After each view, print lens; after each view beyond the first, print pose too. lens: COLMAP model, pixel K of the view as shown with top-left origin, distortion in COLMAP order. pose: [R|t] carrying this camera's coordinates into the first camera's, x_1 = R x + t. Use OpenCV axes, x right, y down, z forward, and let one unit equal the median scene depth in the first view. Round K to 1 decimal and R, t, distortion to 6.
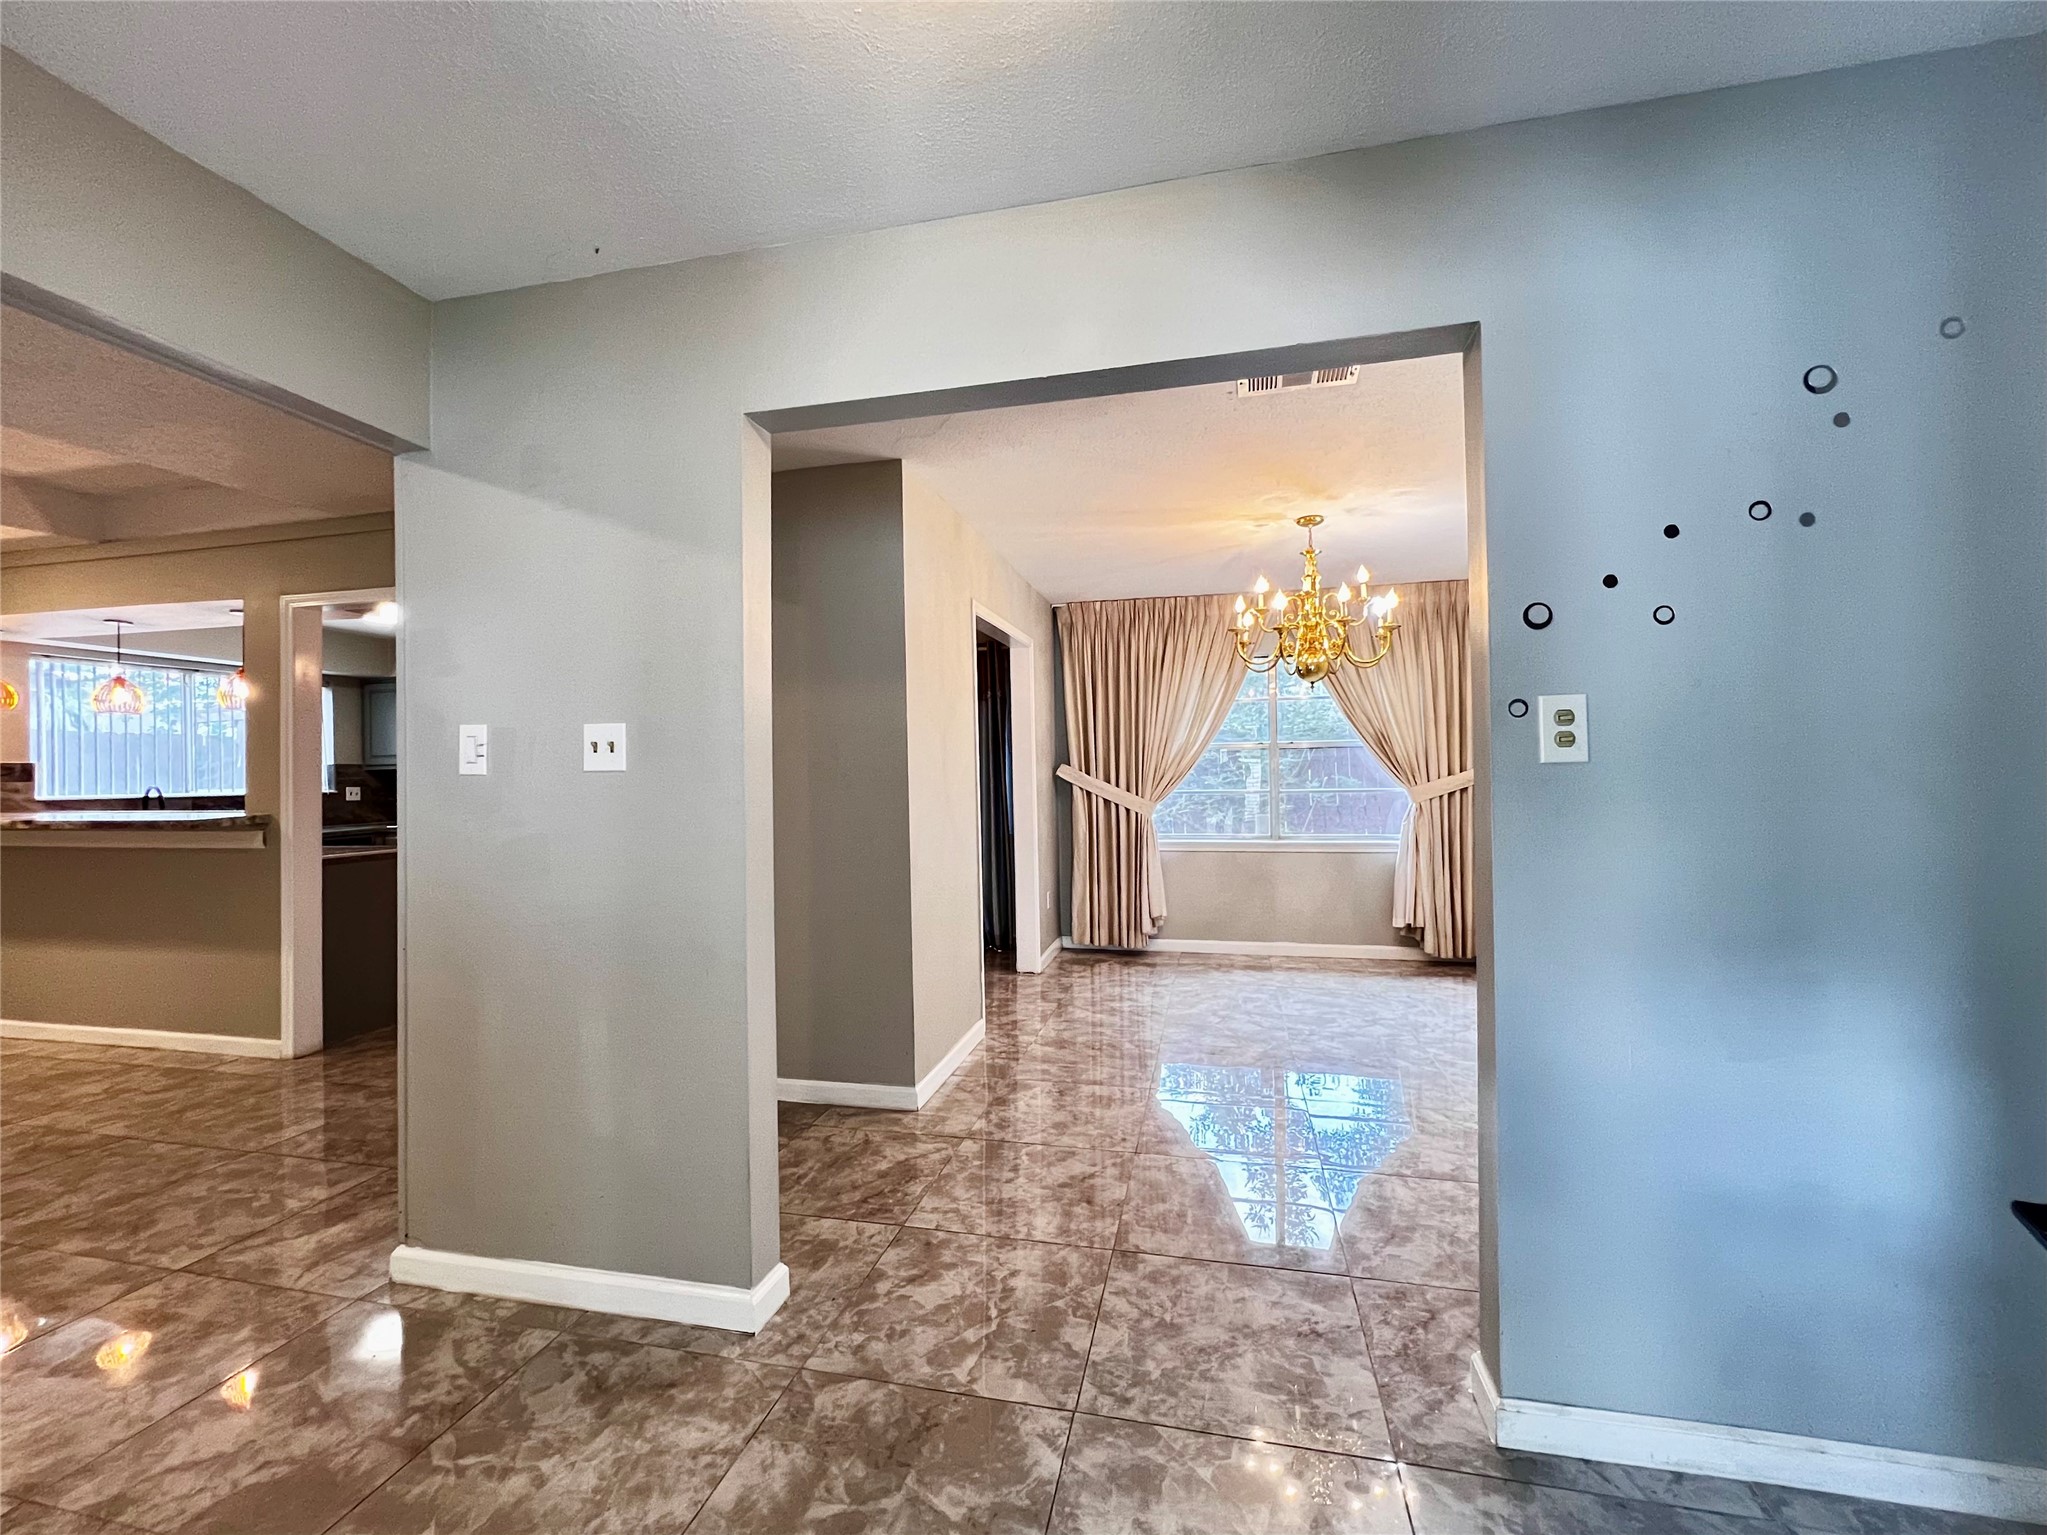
lens RADIAL K [[821.6, 0, 1023.7], [0, 821.6, 769.2], [0, 0, 1]] dist [-0.000636, -0.000046]
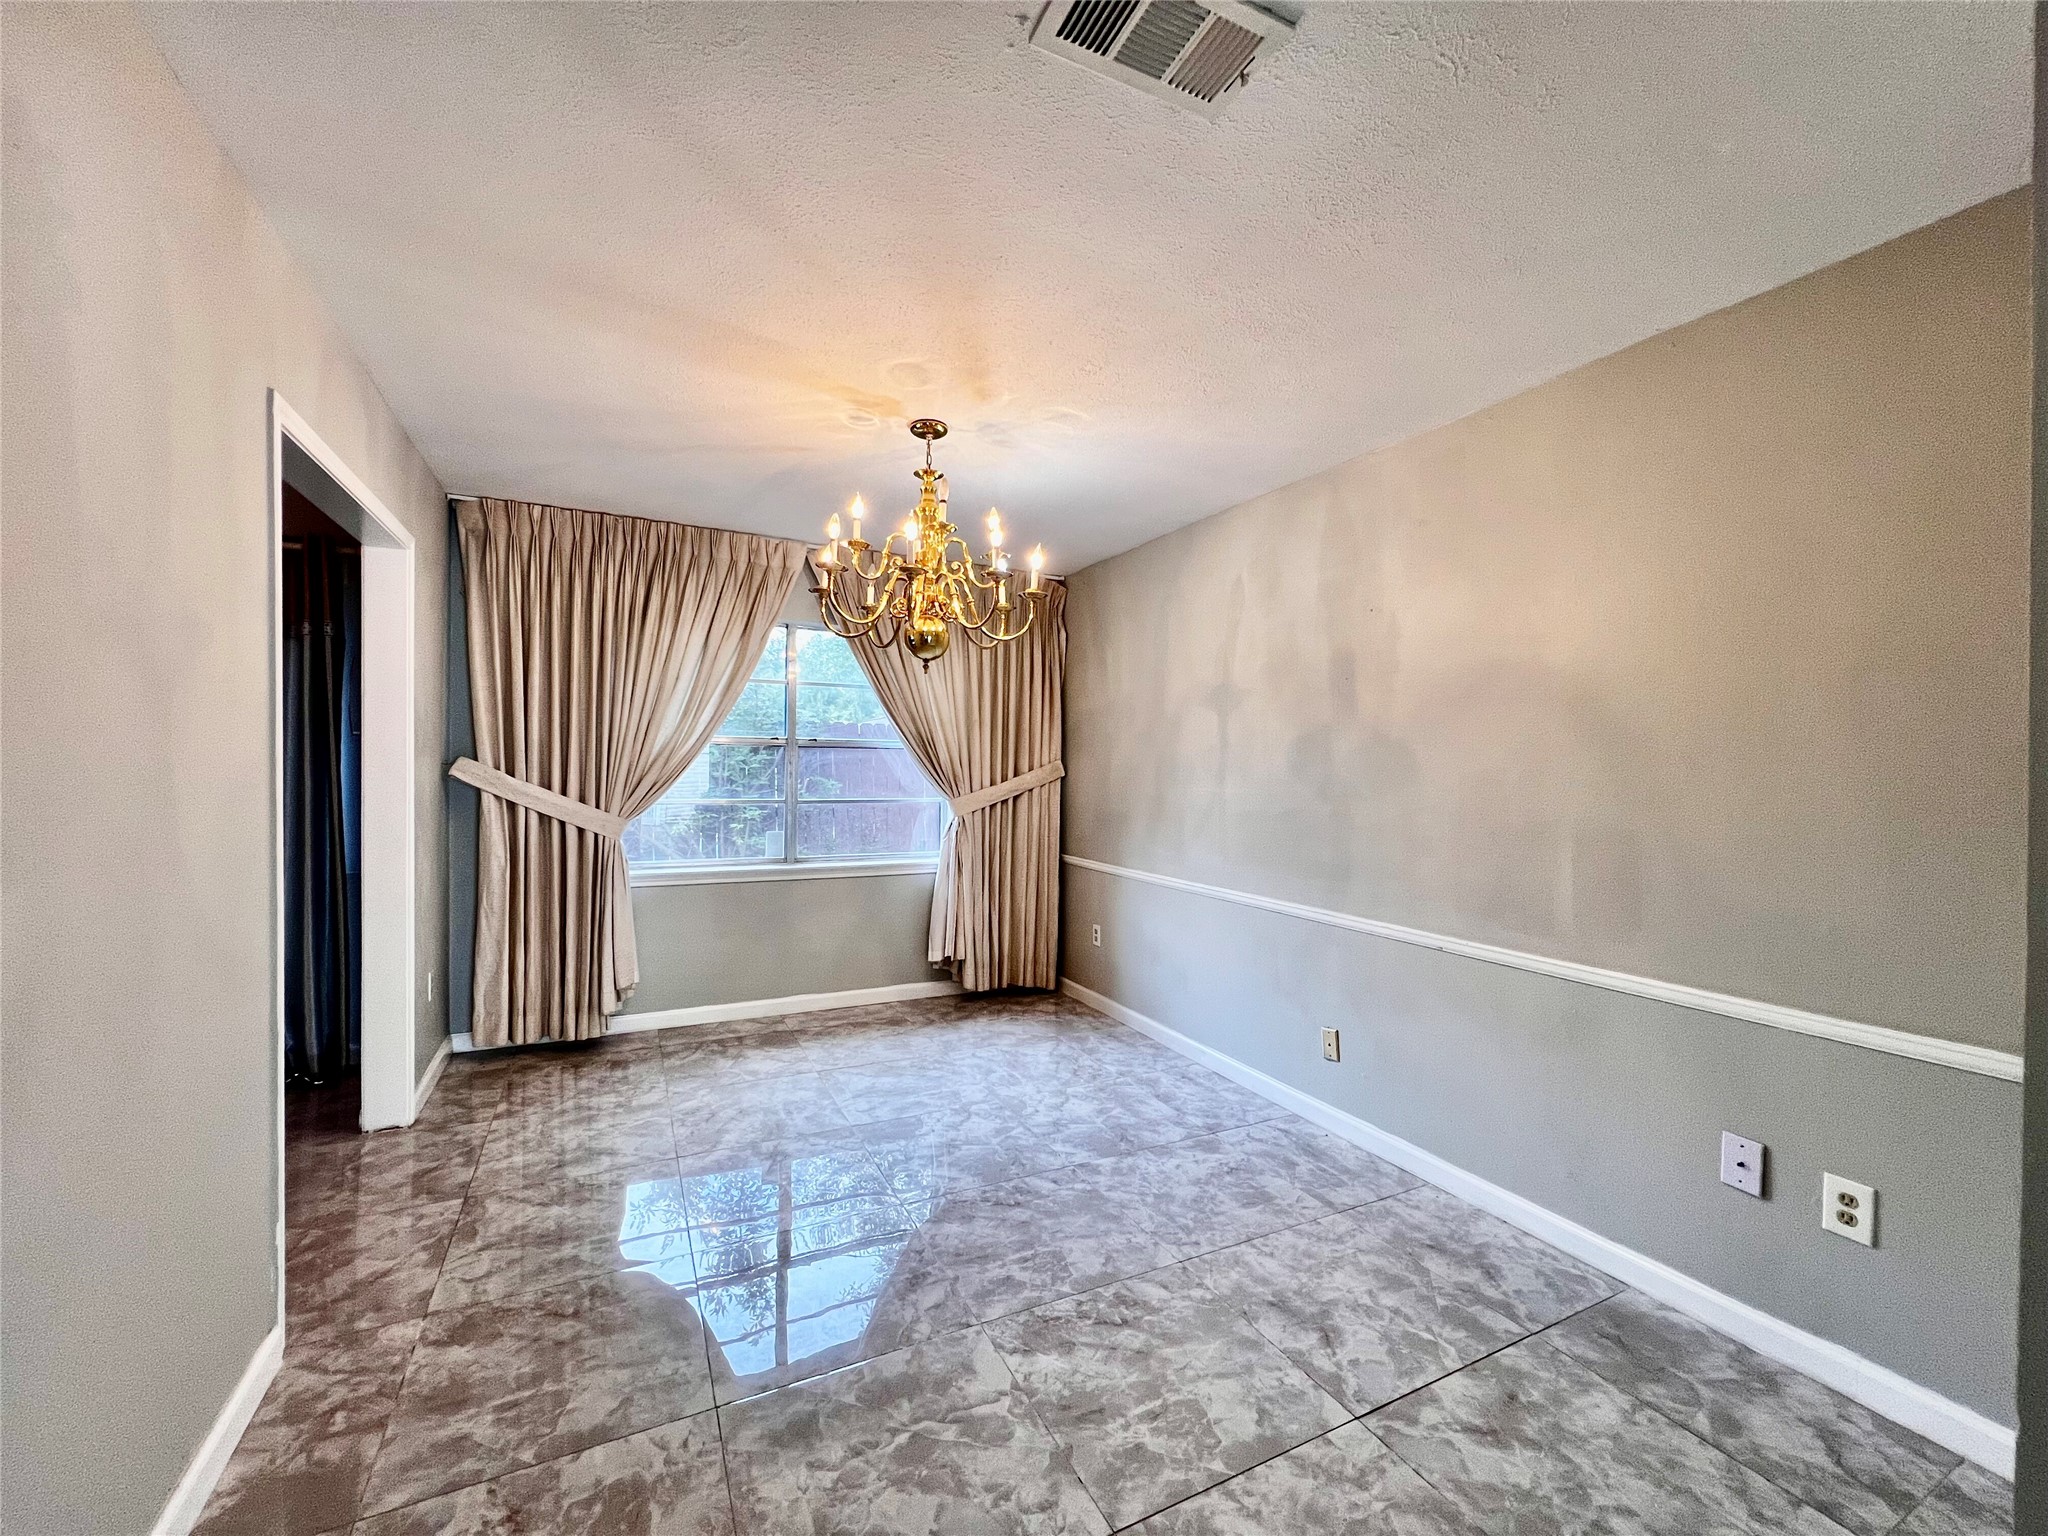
lens RADIAL K [[822.0, 0, 1032.5], [0, 822.0, 772.2], [0, 0, 1]] dist [-0.000636, -0.000046]
pose [[0.770303, 0.022108, 0.637295, -0.016235], [-0.029865, 0.999553, 0.001423, -0.008984], [-0.636978, -0.020129, 0.770619, 0.266753]]
